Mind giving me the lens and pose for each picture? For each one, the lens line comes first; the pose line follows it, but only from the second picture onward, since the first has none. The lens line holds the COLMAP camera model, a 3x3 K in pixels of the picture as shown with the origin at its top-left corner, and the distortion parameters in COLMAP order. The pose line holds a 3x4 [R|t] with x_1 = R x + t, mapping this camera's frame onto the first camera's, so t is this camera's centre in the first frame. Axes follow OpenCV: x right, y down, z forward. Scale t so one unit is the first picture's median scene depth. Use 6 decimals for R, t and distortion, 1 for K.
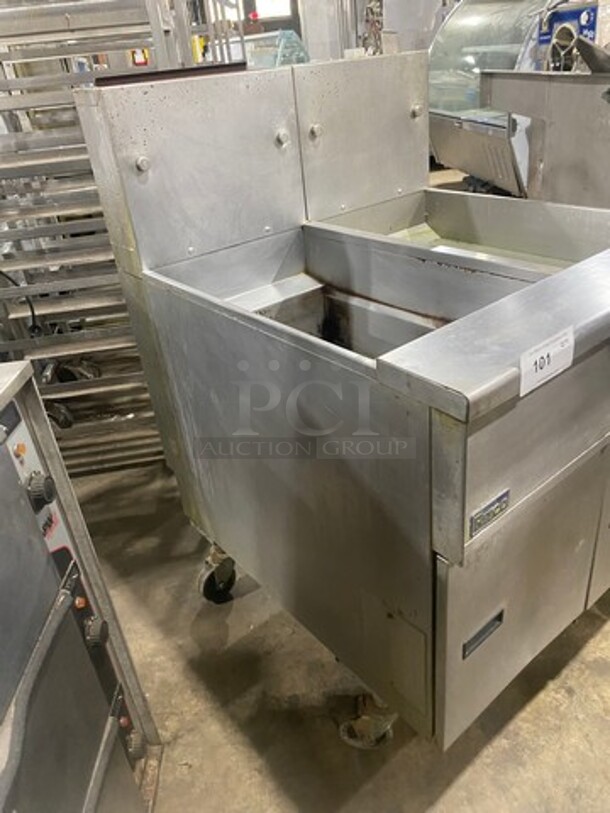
lens RADIAL K [[607.9, 0, 305.0], [0, 607.9, 406.5], [0, 0, 1]] dist [0.025375, -0.008809]
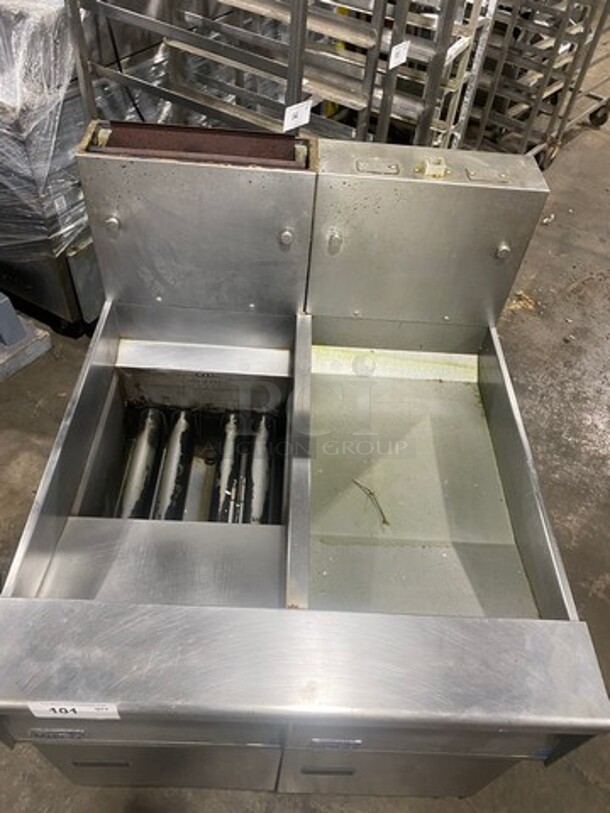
lens RADIAL K [[607.9, 0, 305.0], [0, 607.9, 406.5], [0, 0, 1]] dist [0.025375, -0.008809]
pose [[0.752726, 0.579291, -0.312771, 0.432550], [-0.443030, 0.797152, 0.410211, -0.654008], [0.486957, -0.170210, 0.856680, 0.211197]]
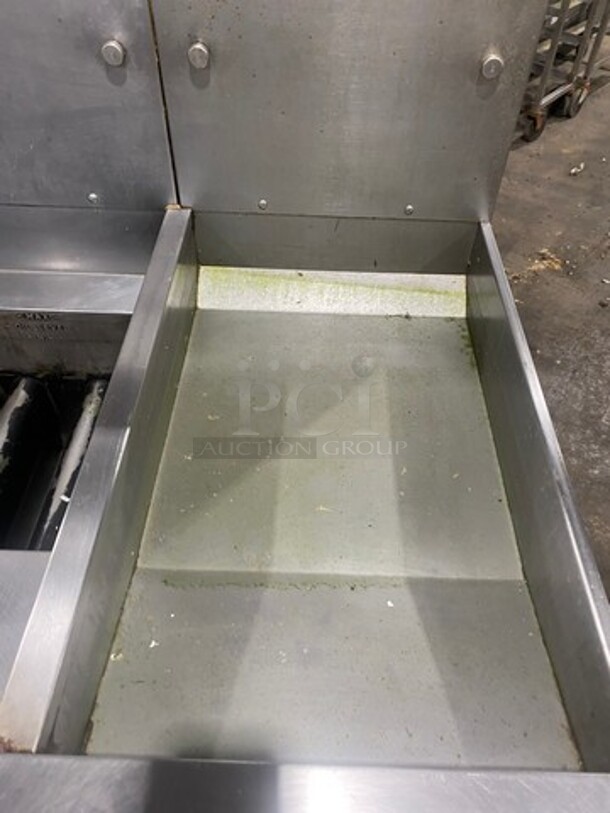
lens RADIAL K [[607.9, 0, 305.0], [0, 607.9, 406.5], [0, 0, 1]] dist [0.025375, -0.008809]
pose [[0.748555, 0.558908, -0.356772, 0.467470], [-0.405679, 0.811638, 0.420319, -0.508717], [0.524490, -0.169898, 0.834293, 0.621913]]
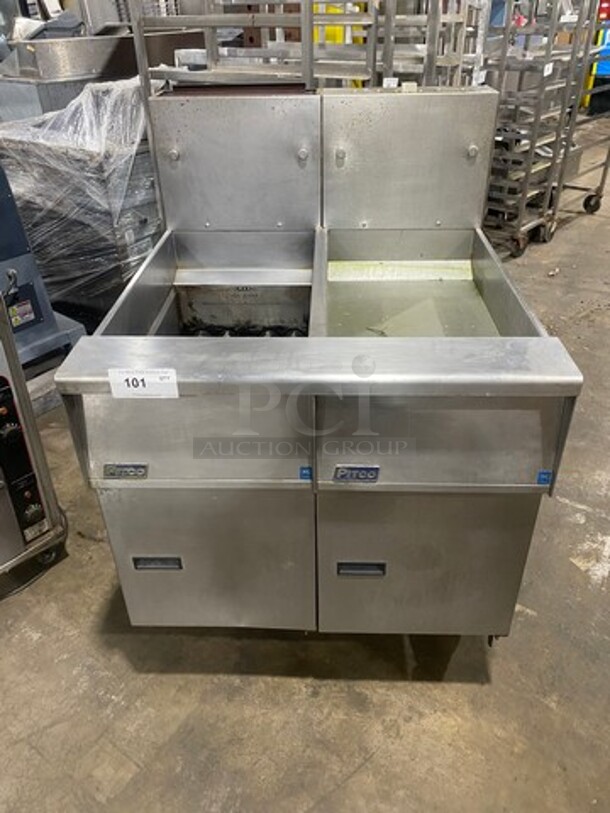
lens RADIAL K [[607.9, 0, 305.0], [0, 607.9, 406.5], [0, 0, 1]] dist [0.025375, -0.008809]
pose [[0.748072, 0.430420, -0.505102, 0.812400], [-0.372895, 0.902245, 0.216573, -0.270698], [0.548943, 0.026338, 0.835445, 0.031843]]
